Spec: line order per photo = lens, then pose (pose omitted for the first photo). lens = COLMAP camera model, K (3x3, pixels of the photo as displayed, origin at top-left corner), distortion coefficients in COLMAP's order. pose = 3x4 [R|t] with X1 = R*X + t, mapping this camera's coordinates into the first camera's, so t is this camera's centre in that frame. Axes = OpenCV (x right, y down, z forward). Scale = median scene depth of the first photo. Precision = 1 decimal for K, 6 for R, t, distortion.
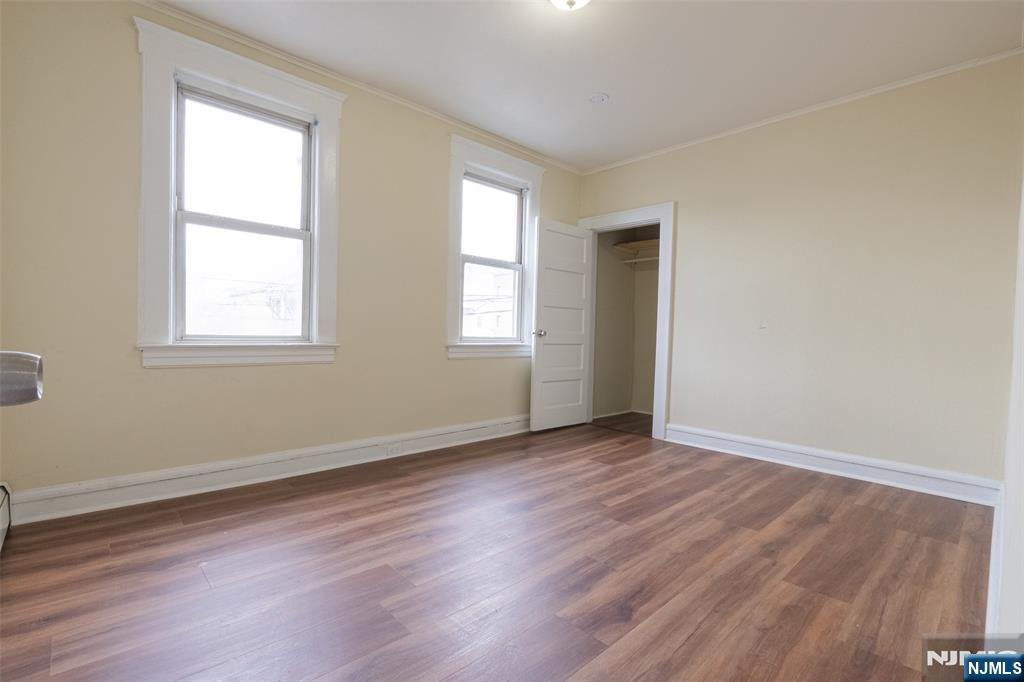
lens RADIAL K [[471.7, 0, 512.0], [0, 471.7, 341.0], [0, 0, 1]] dist [-0.003066, 0.000328]
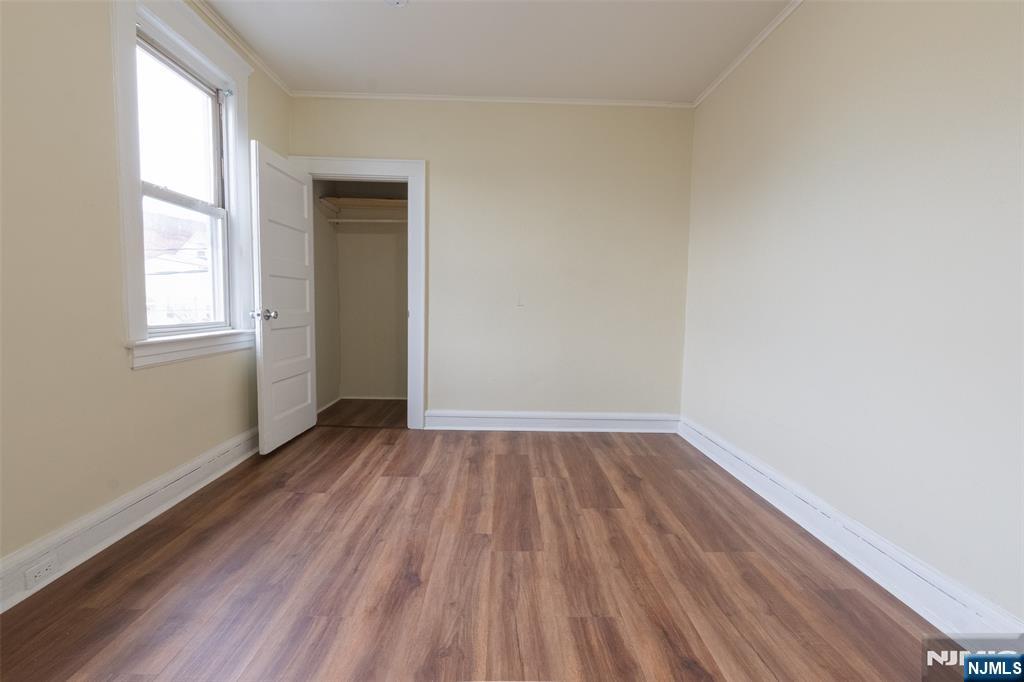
lens RADIAL K [[471.7, 0, 512.0], [0, 471.7, 341.0], [0, 0, 1]] dist [-0.003066, 0.000328]
pose [[0.674316, -0.071049, 0.735017, -0.293632], [0.012369, 0.996308, 0.084959, -0.044427], [-0.738340, -0.048198, 0.672705, 0.372349]]
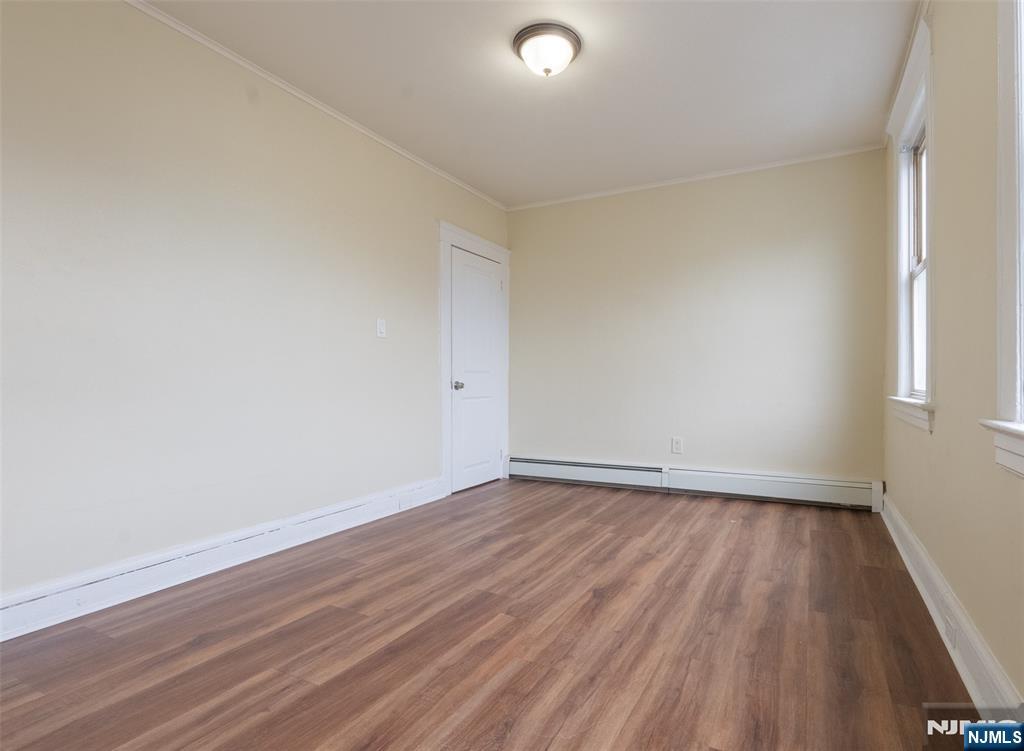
lens RADIAL K [[525.1, 0, 554.8], [0, 525.1, 375.9], [0, 0, 1]] dist [-0.001388, -0.000037]
pose [[-0.939836, -0.024709, -0.340732, 0.354916], [-0.028829, 0.999560, 0.007033, -0.023702], [0.340409, 0.016433, -0.940134, 1.523227]]
